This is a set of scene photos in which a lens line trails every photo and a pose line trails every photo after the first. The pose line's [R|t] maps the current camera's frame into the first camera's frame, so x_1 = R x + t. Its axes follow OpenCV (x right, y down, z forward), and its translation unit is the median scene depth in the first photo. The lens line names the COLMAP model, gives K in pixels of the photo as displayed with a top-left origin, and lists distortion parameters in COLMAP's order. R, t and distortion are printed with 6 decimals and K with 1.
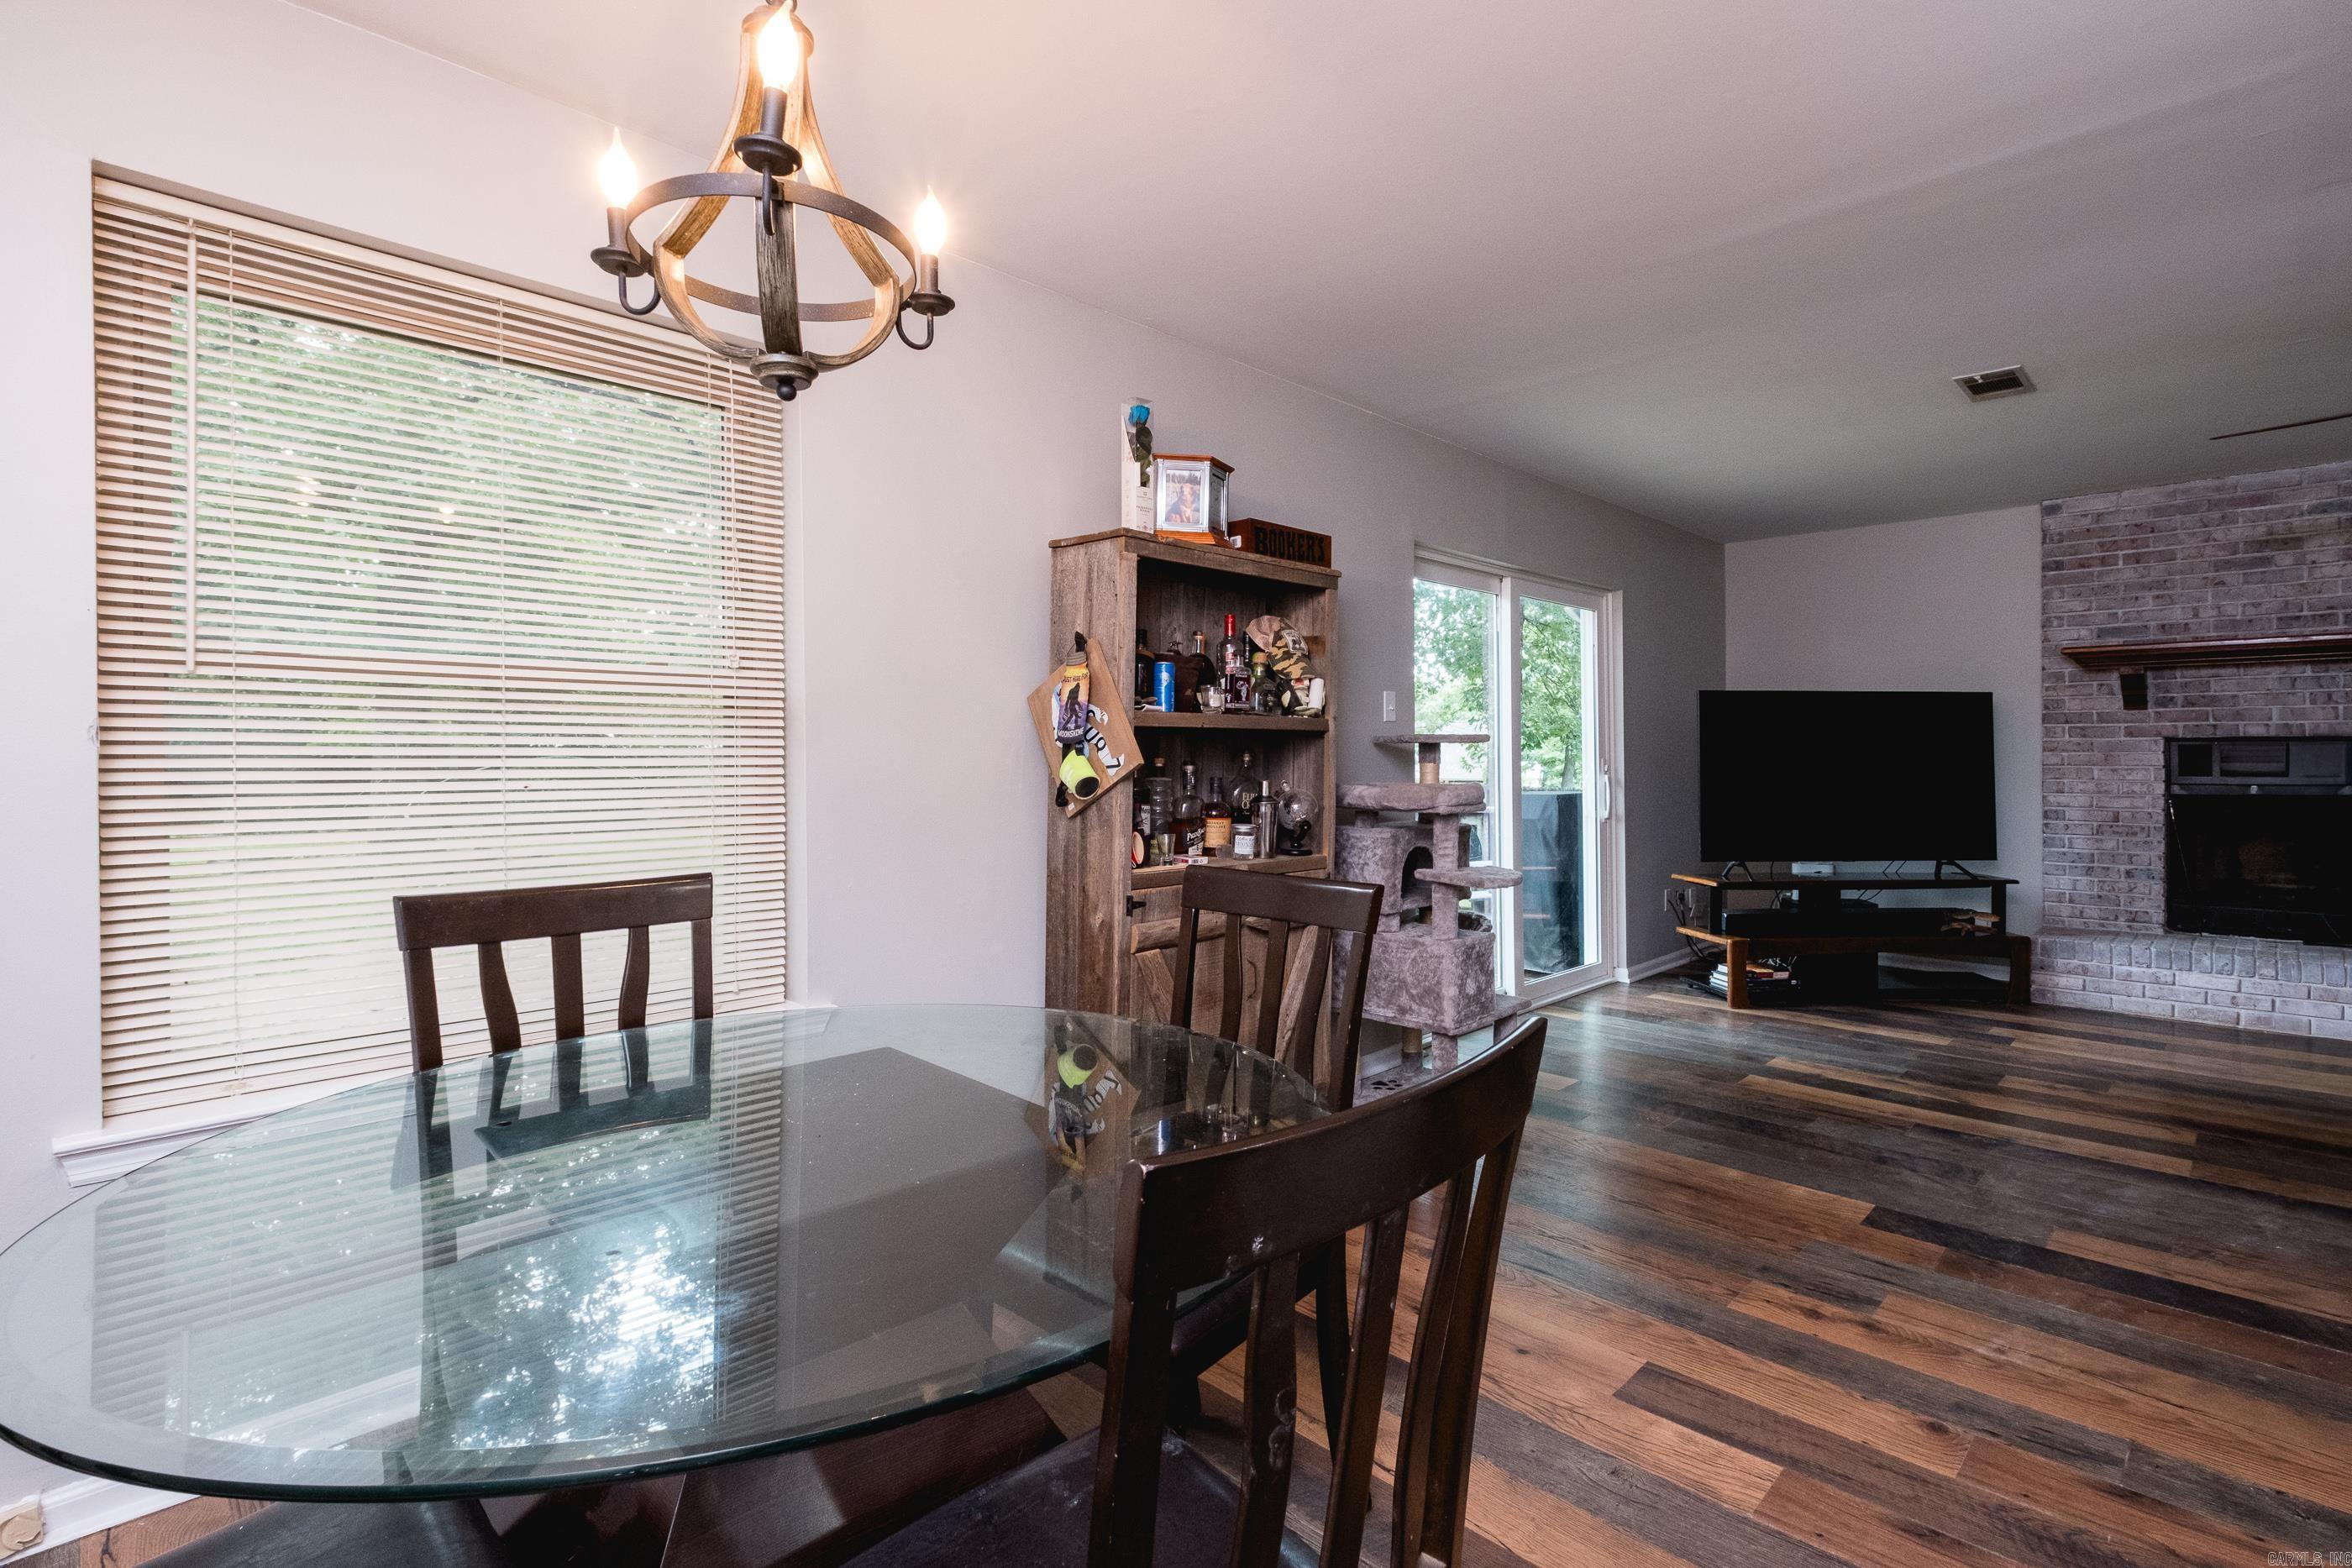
lens RADIAL K [[1036.1, 0, 1264.9], [0, 1036.1, 753.5], [0, 0, 1]] dist [0.010881, -0.005577]
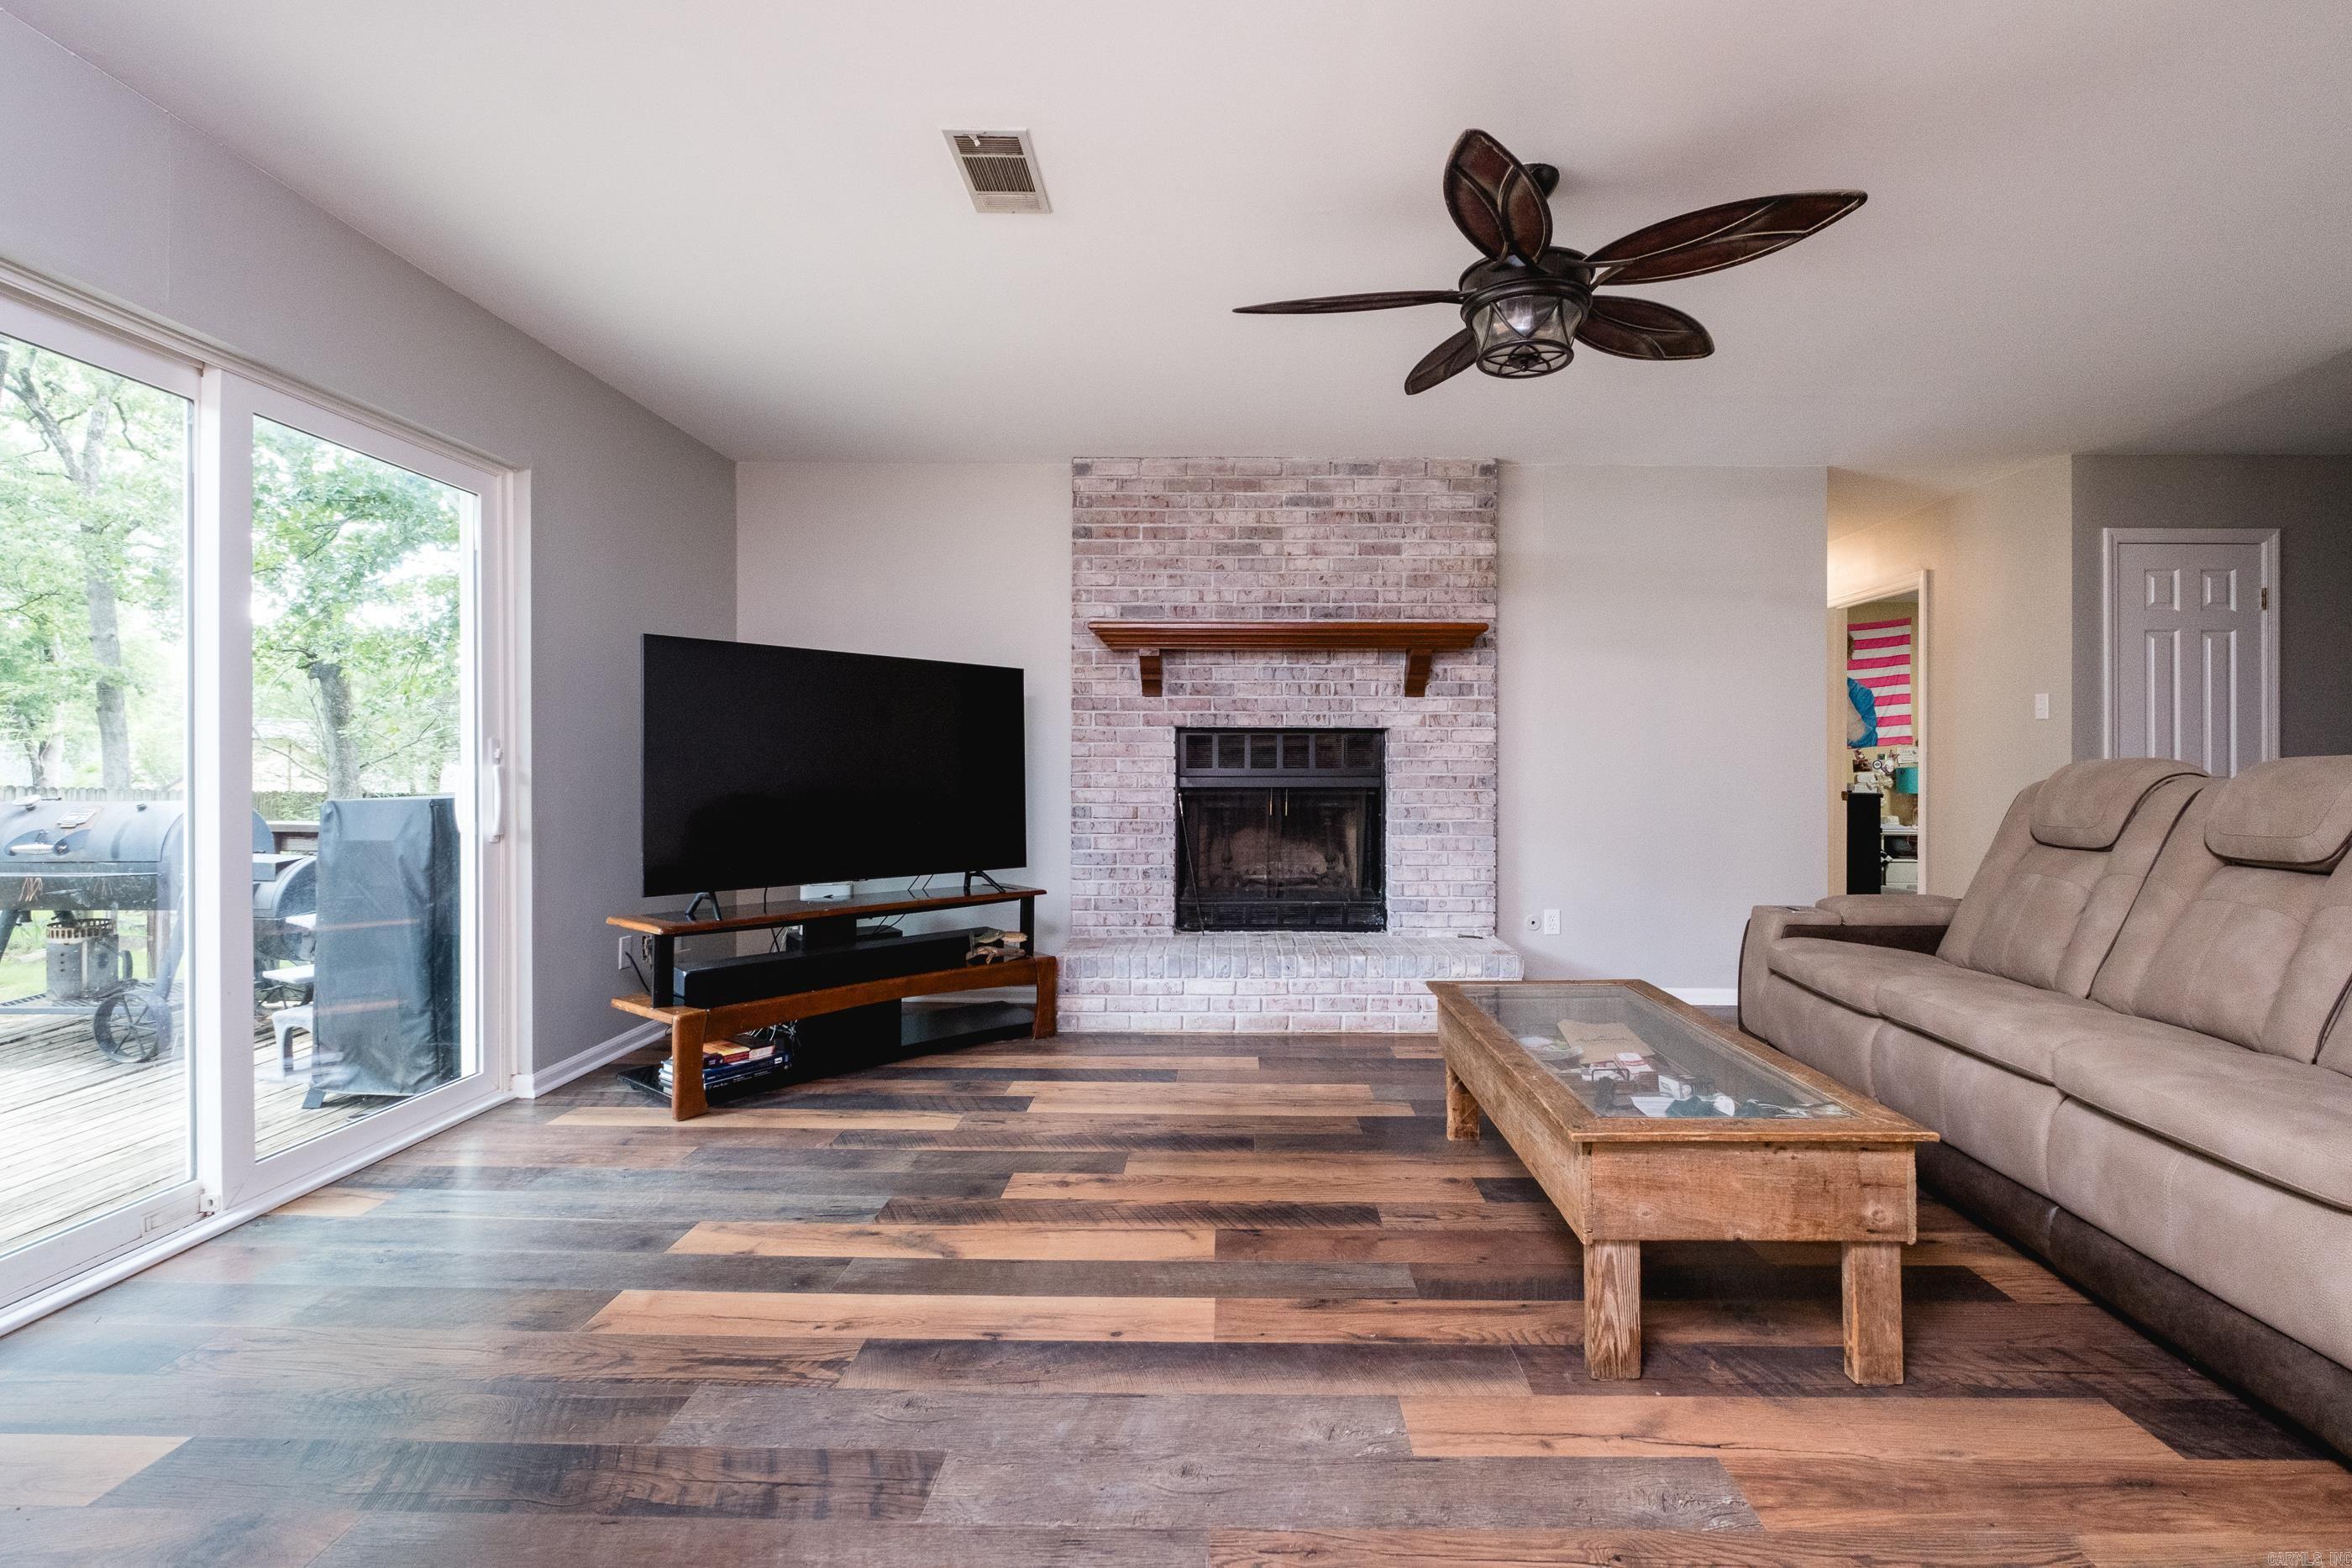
lens RADIAL K [[1036.1, 0, 1195.1], [0, 1036.1, 762.4], [0, 0, 1]] dist [0.010881, -0.005577]
pose [[0.737158, 0.008750, 0.675664, 0.242252], [-0.006568, 0.999962, -0.005784, 0.021890], [-0.675689, -0.000174, 0.737187, 0.295356]]
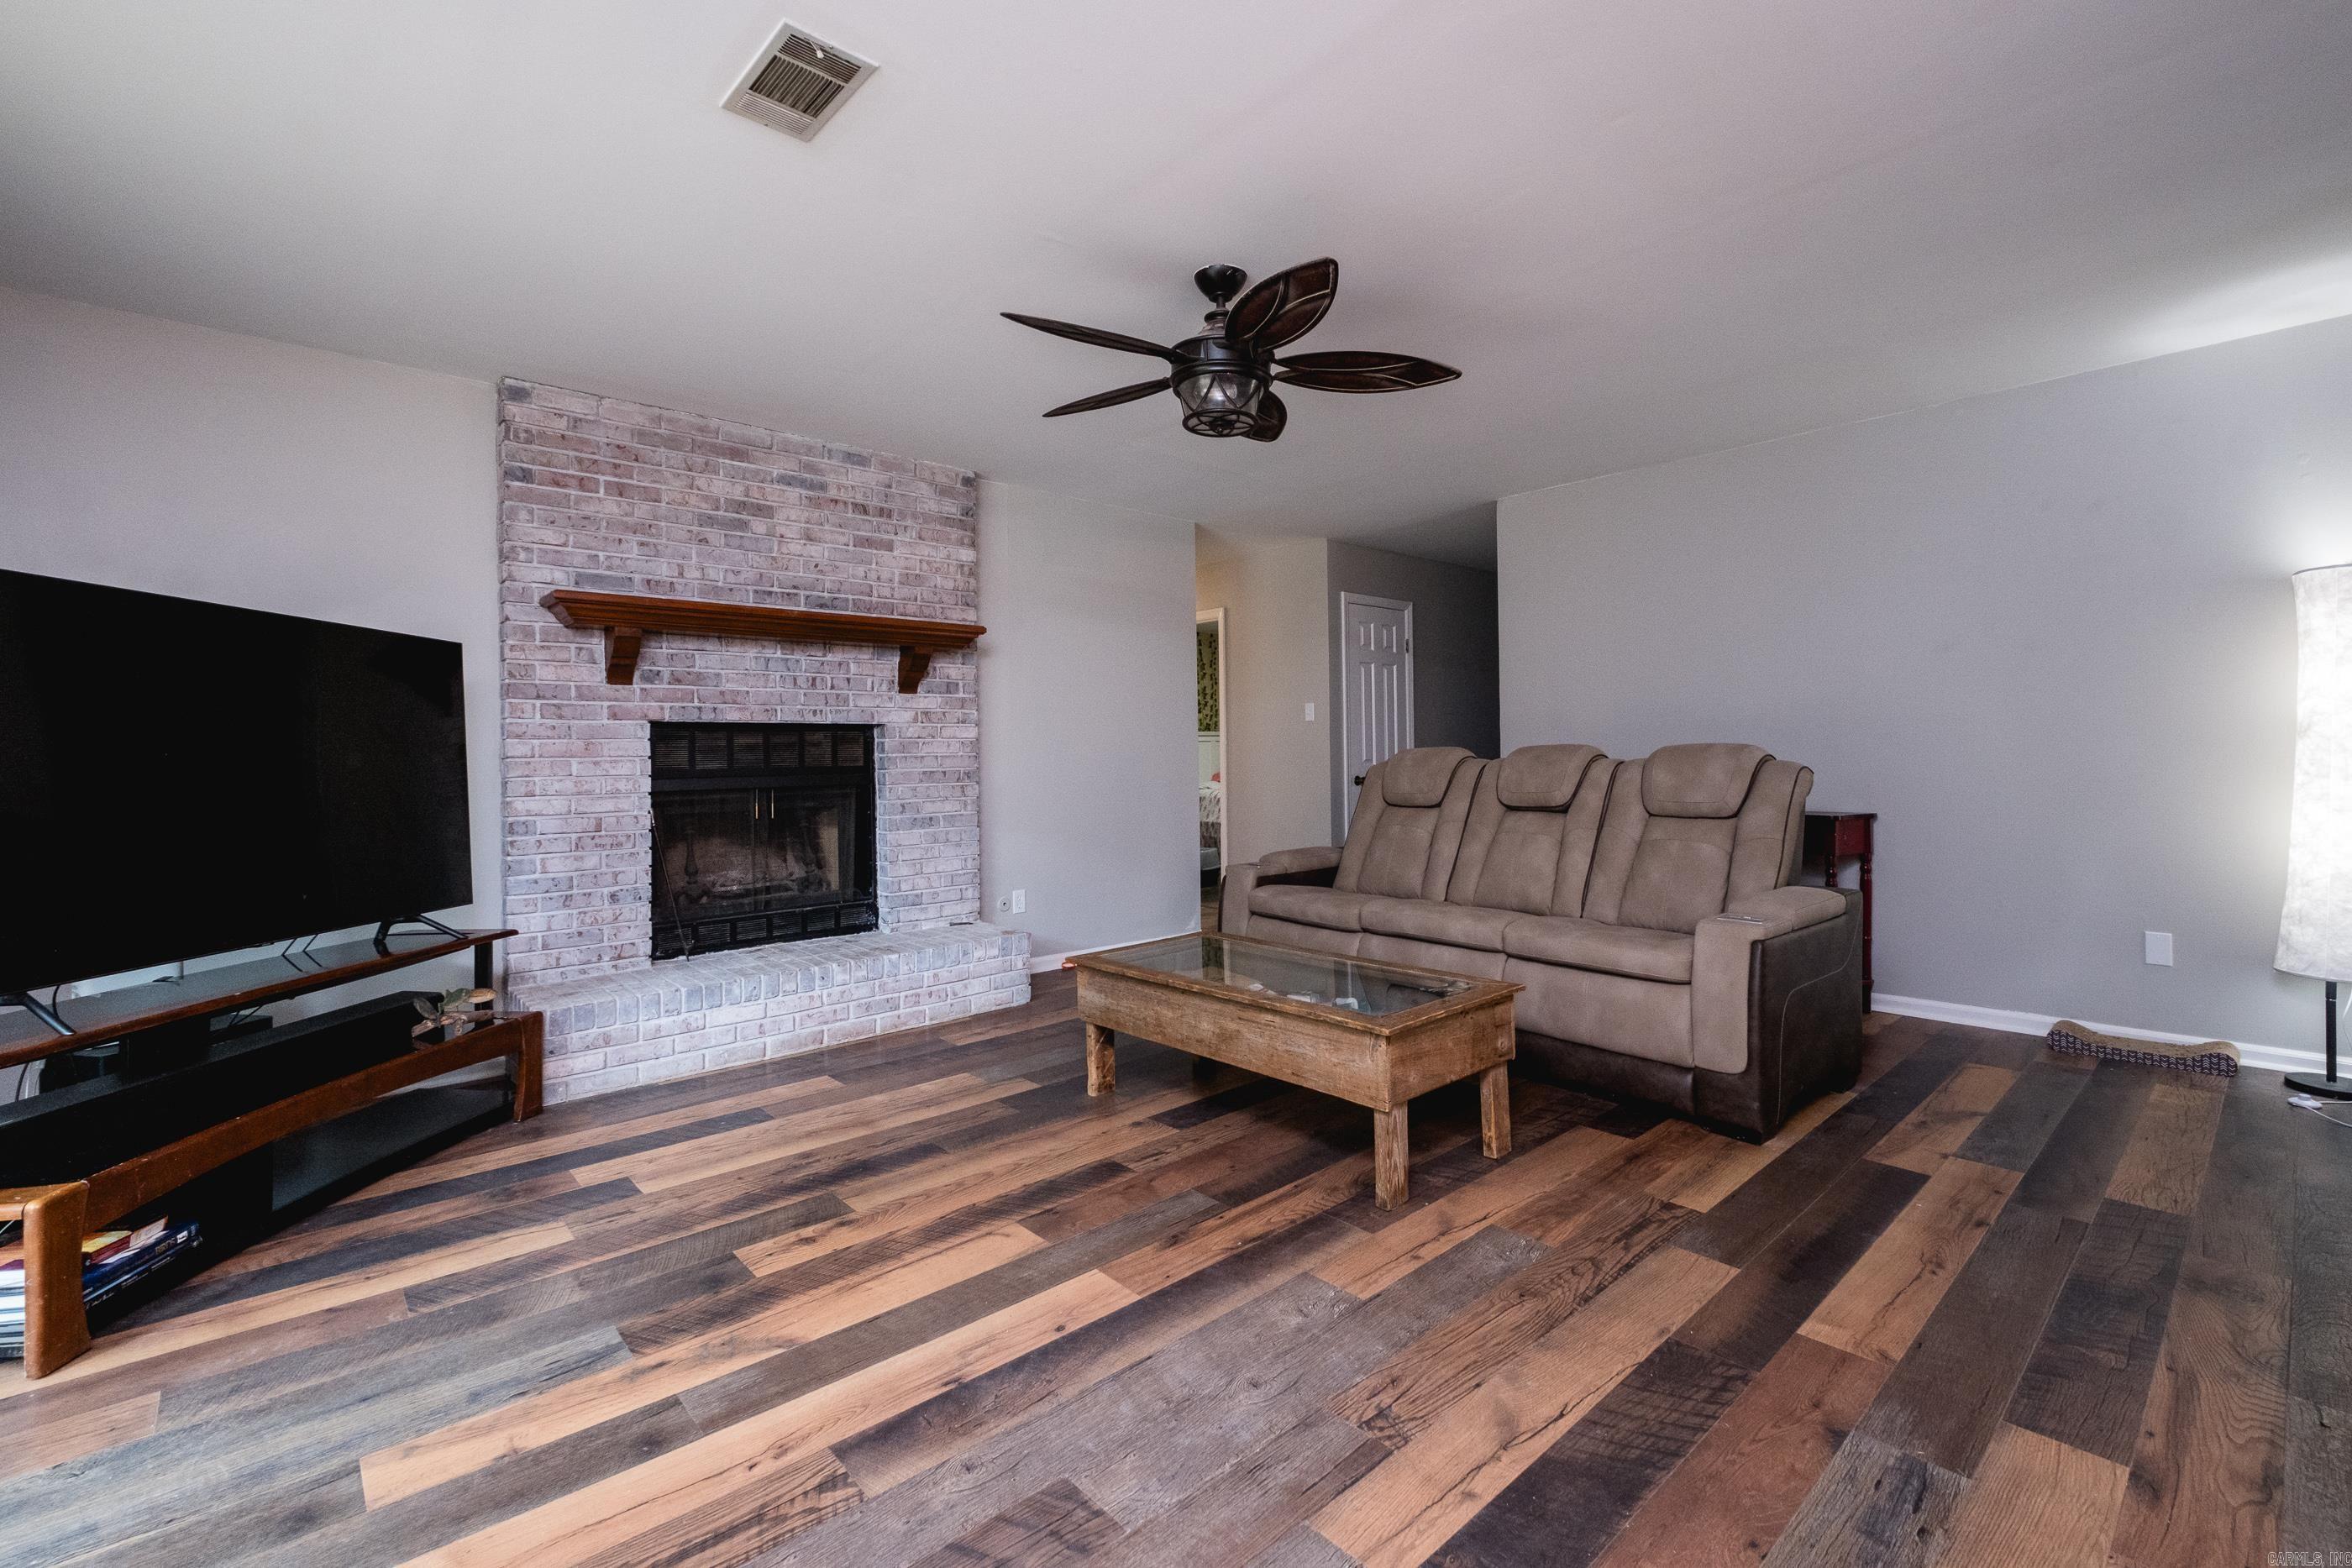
lens RADIAL K [[1036.1, 0, 1191.3], [0, 1036.1, 754.2], [0, 0, 1]] dist [0.010881, -0.005577]
pose [[0.076166, 0.004085, 0.997087, 0.097801], [0.014714, 0.999878, -0.005220, 0.020118], [-0.996987, 0.015069, 0.076097, 0.519351]]
